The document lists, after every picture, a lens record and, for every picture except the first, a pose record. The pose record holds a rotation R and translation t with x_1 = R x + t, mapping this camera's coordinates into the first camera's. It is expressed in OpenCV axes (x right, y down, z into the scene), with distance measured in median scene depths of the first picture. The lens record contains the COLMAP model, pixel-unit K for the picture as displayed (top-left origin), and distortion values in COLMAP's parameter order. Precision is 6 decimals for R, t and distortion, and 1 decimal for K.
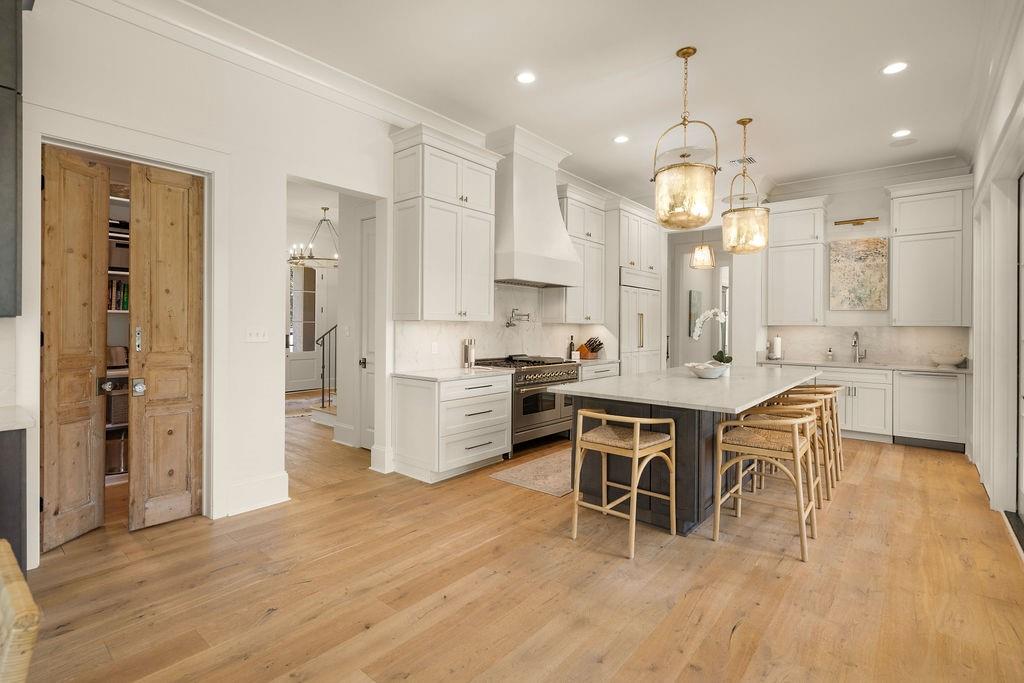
lens RADIAL K [[479.9, 0, 508.5], [0, 479.9, 324.6], [0, 0, 1]] dist [0.002068, 0.000252]
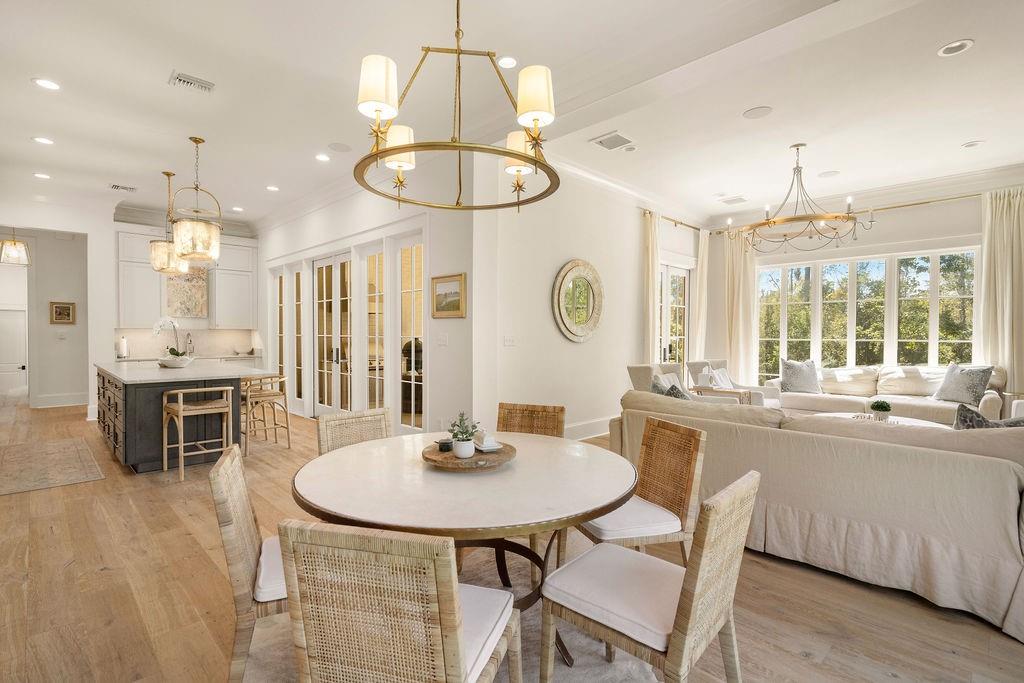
lens RADIAL K [[493.5, 0, 512.0], [0, 493.5, 341.5], [0, 0, 1]] dist [0.000544, 0.000045]
pose [[0.088765, -0.025355, 0.995730, -0.847217], [-0.006878, 0.999637, 0.026068, -0.006726], [-0.996029, -0.009162, 0.088558, -0.064292]]
